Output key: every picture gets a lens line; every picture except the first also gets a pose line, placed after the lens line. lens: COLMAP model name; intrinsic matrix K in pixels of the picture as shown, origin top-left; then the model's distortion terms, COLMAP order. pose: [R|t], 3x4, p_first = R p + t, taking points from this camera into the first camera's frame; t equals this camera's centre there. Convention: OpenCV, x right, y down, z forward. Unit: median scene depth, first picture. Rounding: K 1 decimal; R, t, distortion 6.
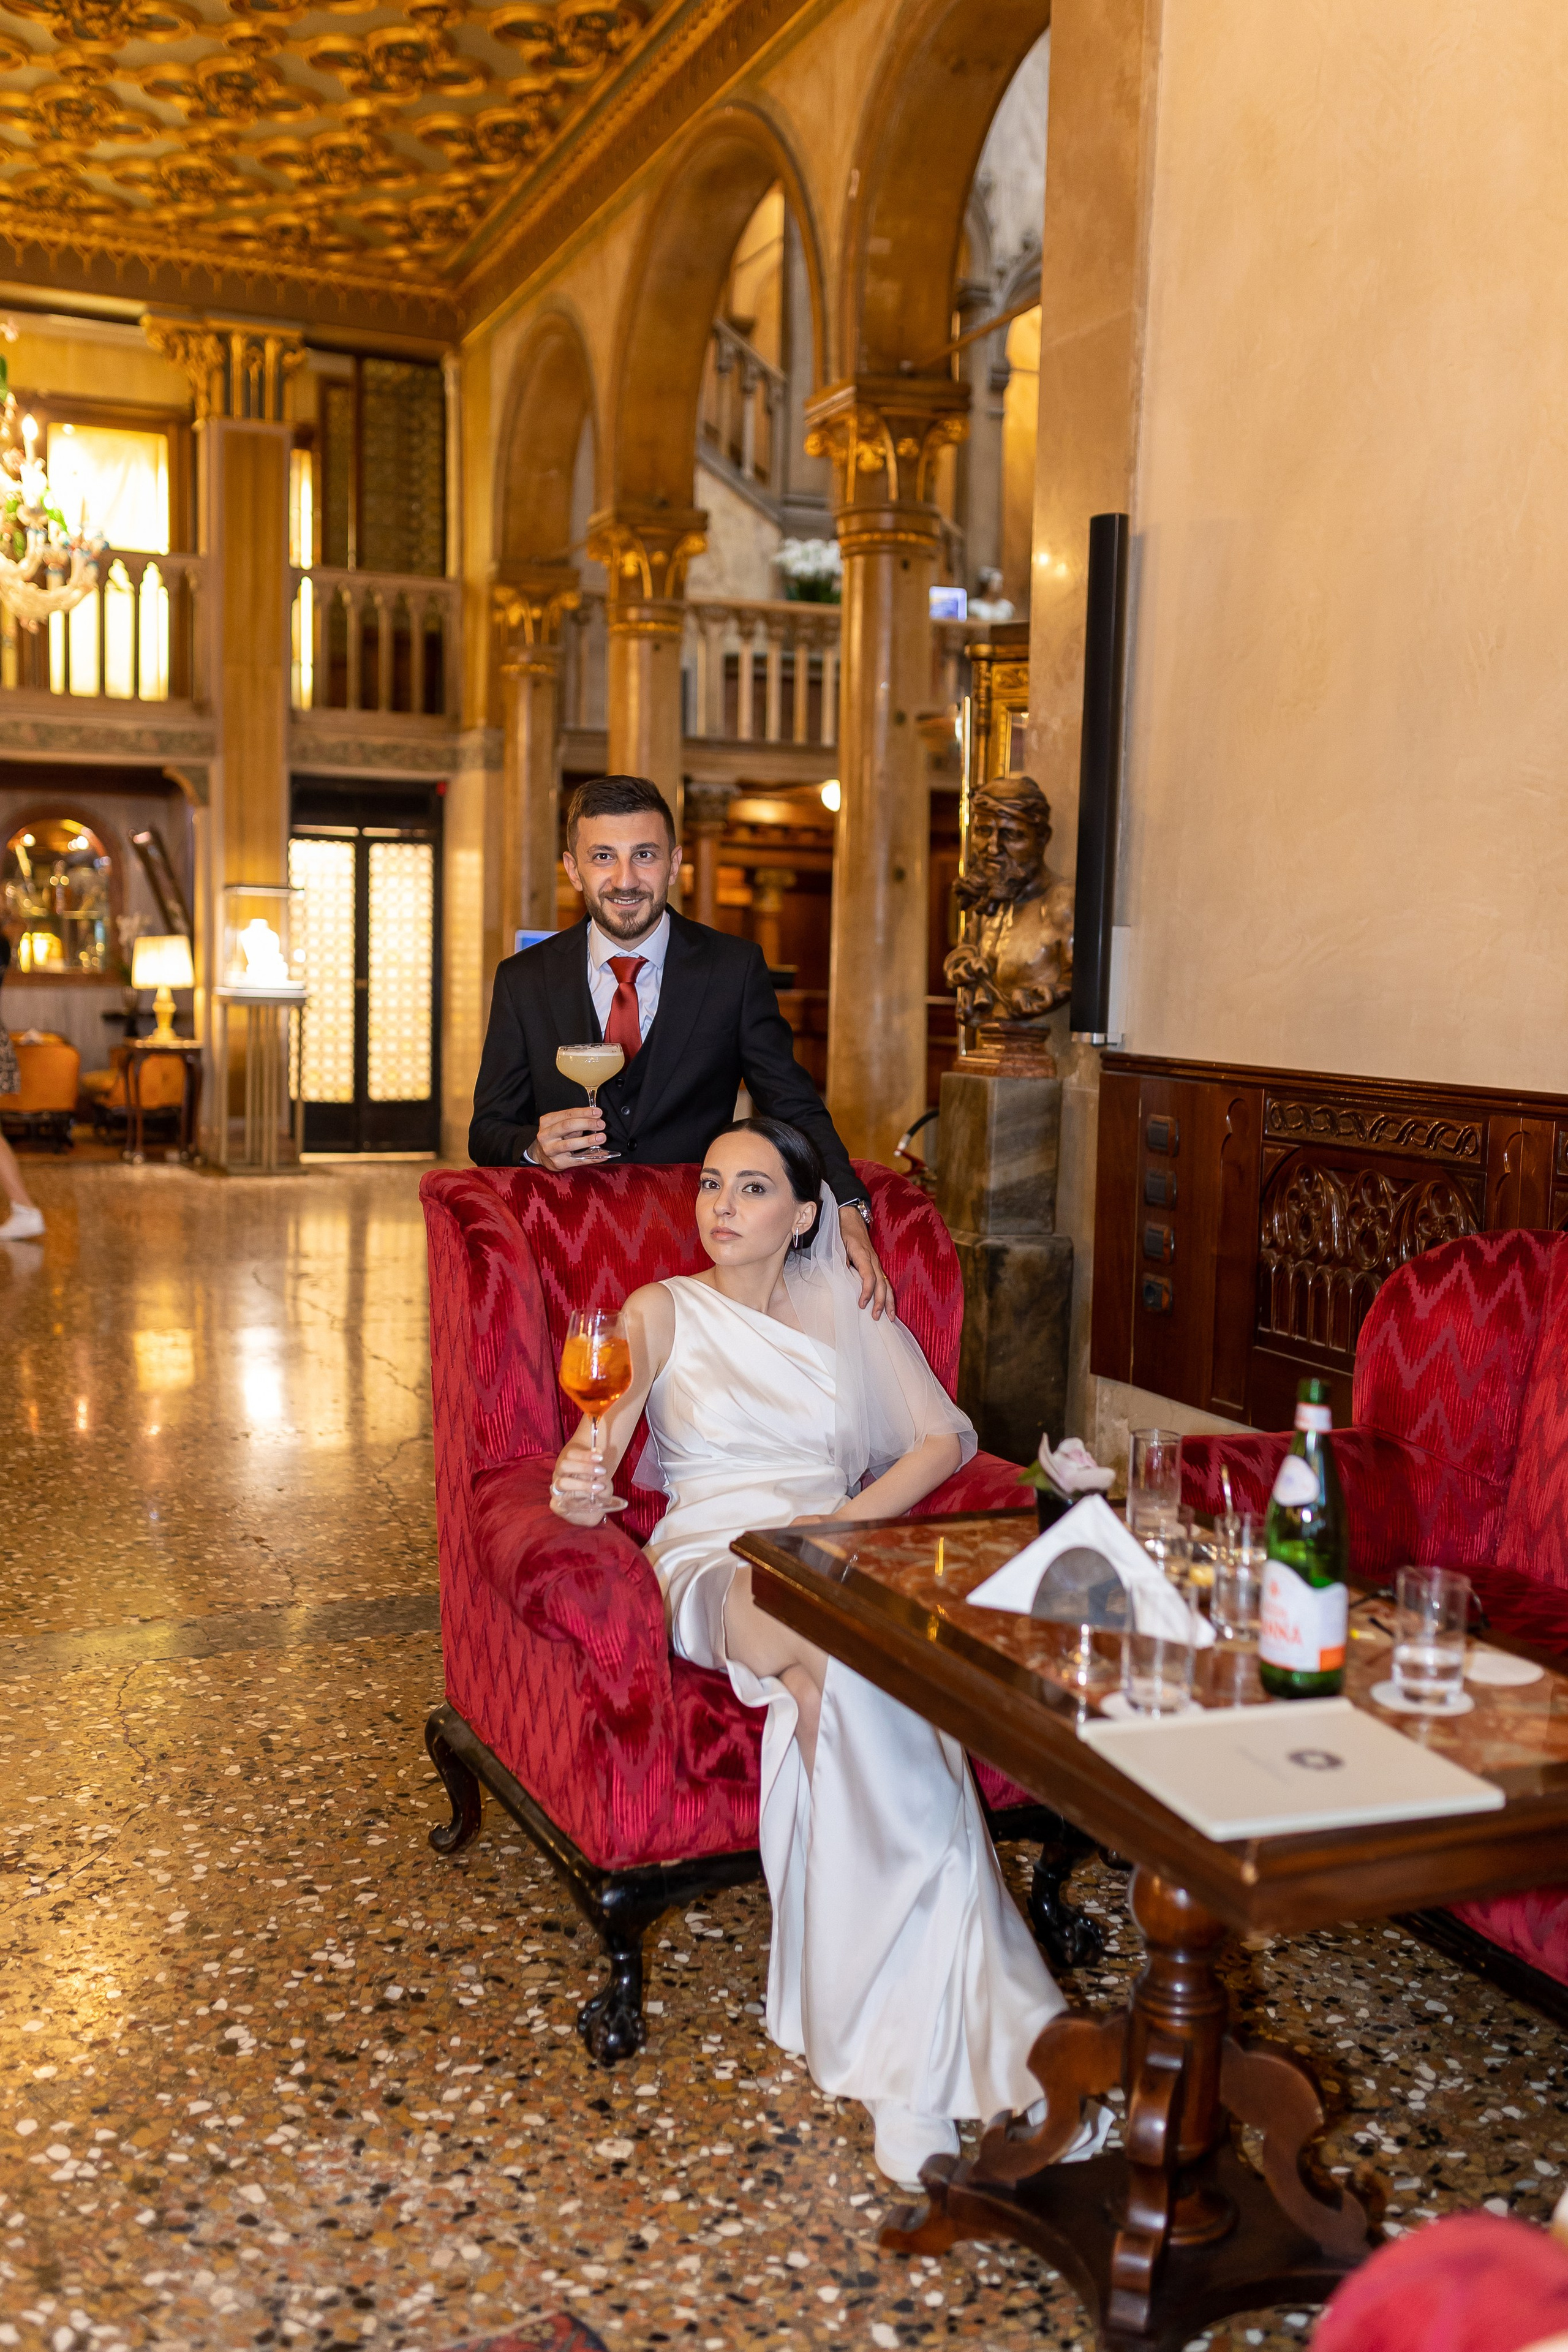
lens RADIAL K [[2269.8, 0, 783.8], [0, 2269.8, 1148.0], [0, 0, 1]] dist [0.005280, 0.014766]
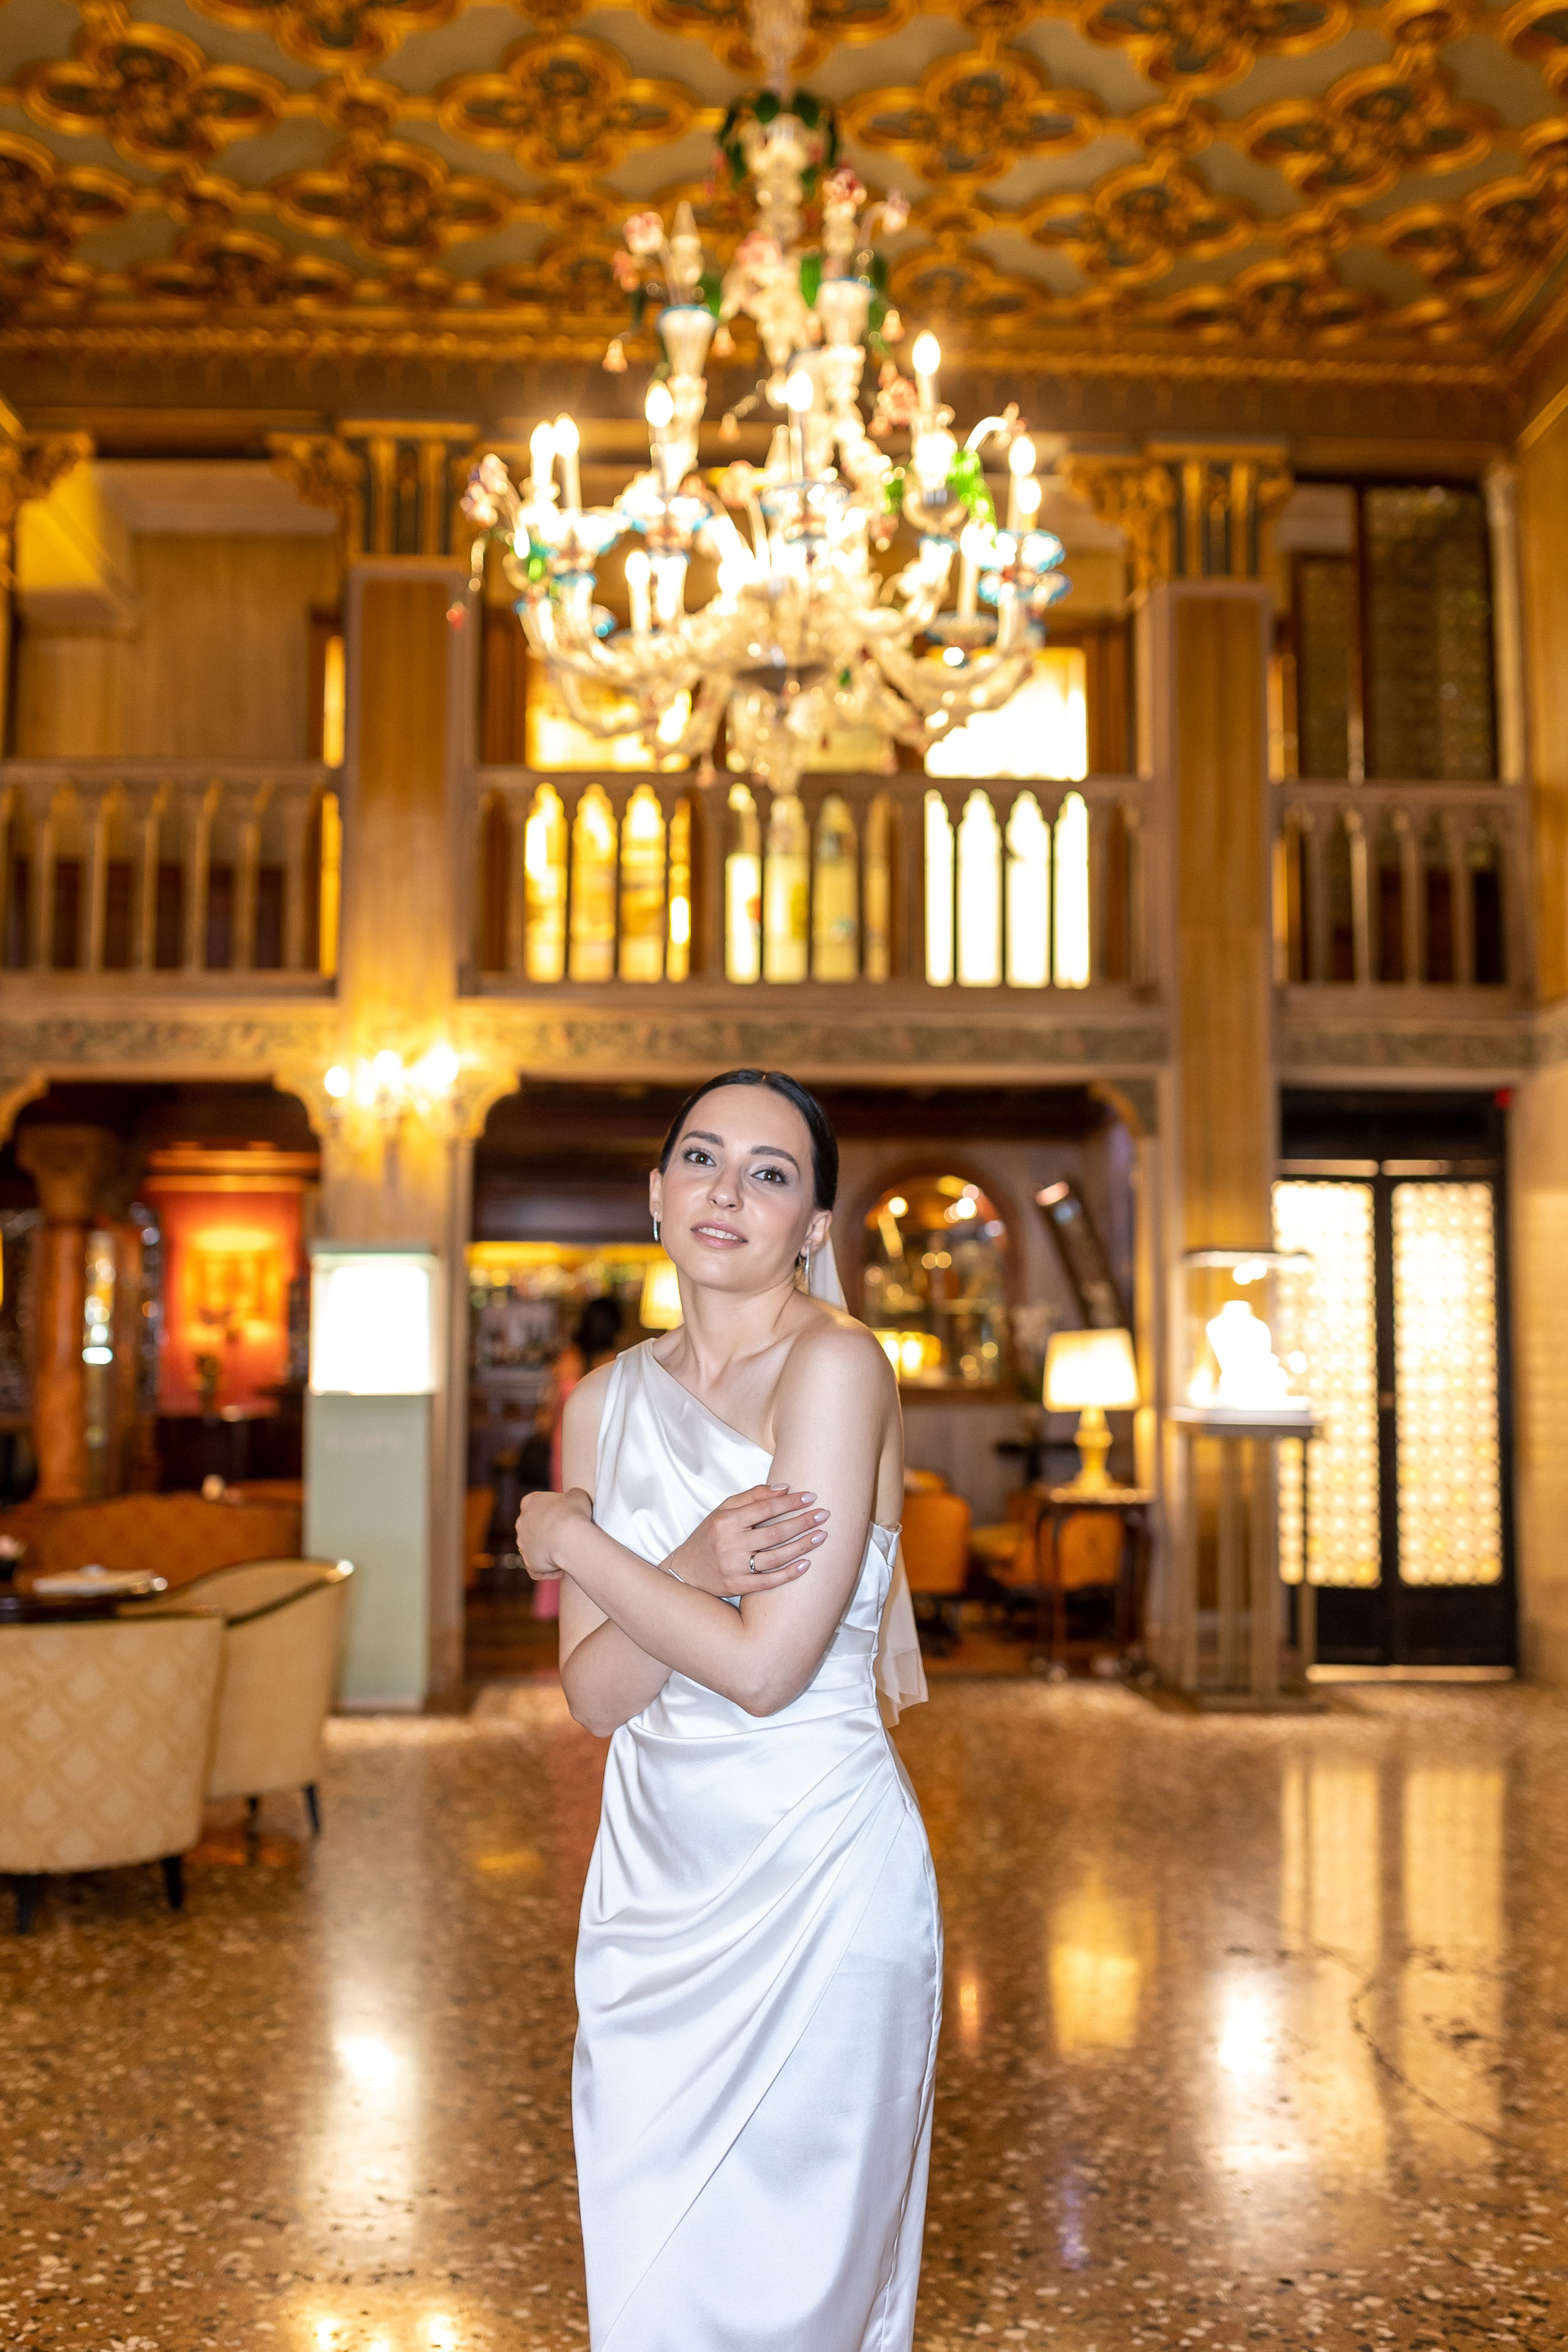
lens RADIAL K [[2269.8, 0, 783.8], [0, 2269.8, 1148.0], [0, 0, 1]] dist [0.005280, 0.014766]
pose [[0.934509, -0.047858, -0.352707, -0.118197], [-0.015017, 0.984736, -0.173403, -0.028971], [0.355622, 0.167344, 0.919526, 0.340495]]
